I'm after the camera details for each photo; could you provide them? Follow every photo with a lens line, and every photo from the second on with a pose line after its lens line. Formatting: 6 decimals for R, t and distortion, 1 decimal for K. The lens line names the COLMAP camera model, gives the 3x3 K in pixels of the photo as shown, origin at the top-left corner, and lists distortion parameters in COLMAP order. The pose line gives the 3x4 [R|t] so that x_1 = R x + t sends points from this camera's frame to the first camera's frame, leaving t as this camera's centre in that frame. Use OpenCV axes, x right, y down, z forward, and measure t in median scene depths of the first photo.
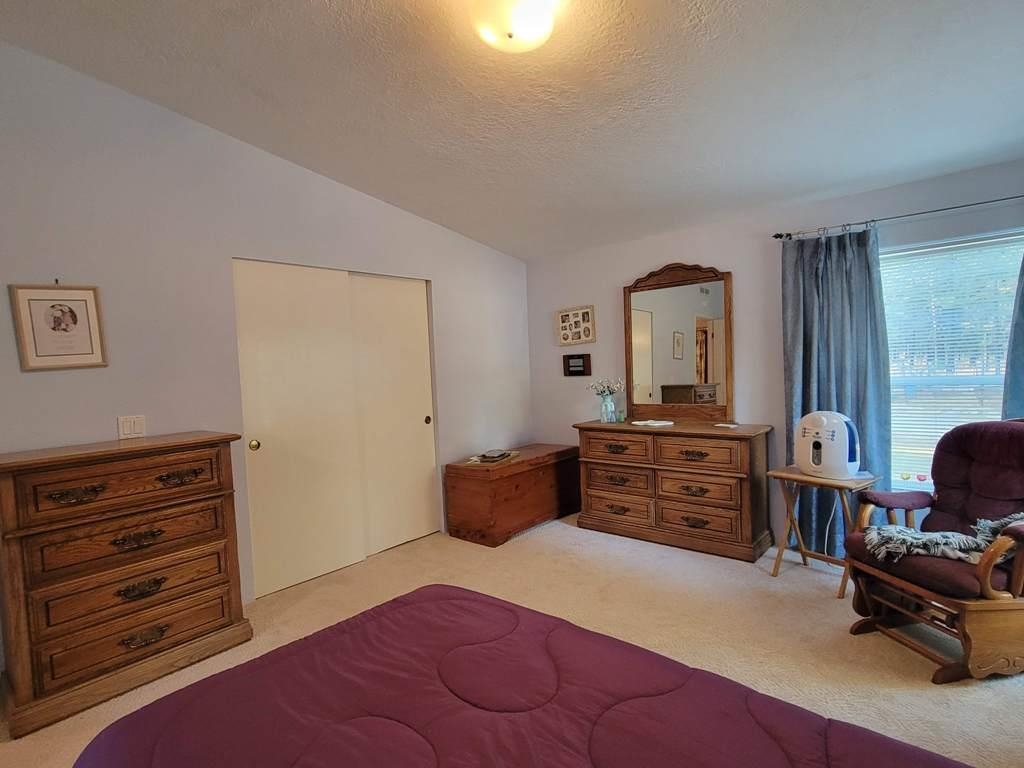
lens RADIAL K [[522.6, 0, 512.0], [0, 522.6, 384.0], [0, 0, 1]] dist [0.001149, 0.000069]
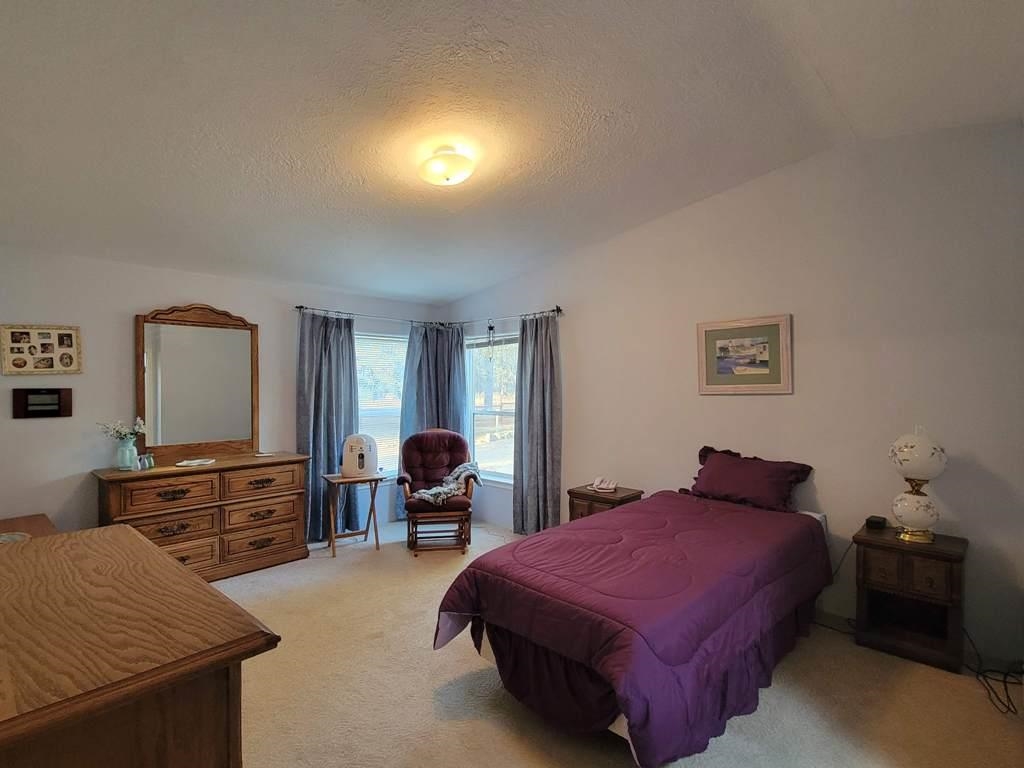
lens RADIAL K [[522.6, 0, 512.0], [0, 522.6, 384.0], [0, 0, 1]] dist [0.001149, 0.000069]
pose [[0.029510, 0.046861, 0.998465, -0.705699], [0.038917, 0.998089, -0.047993, -0.001916], [-0.998807, 0.040274, 0.027630, 0.380943]]
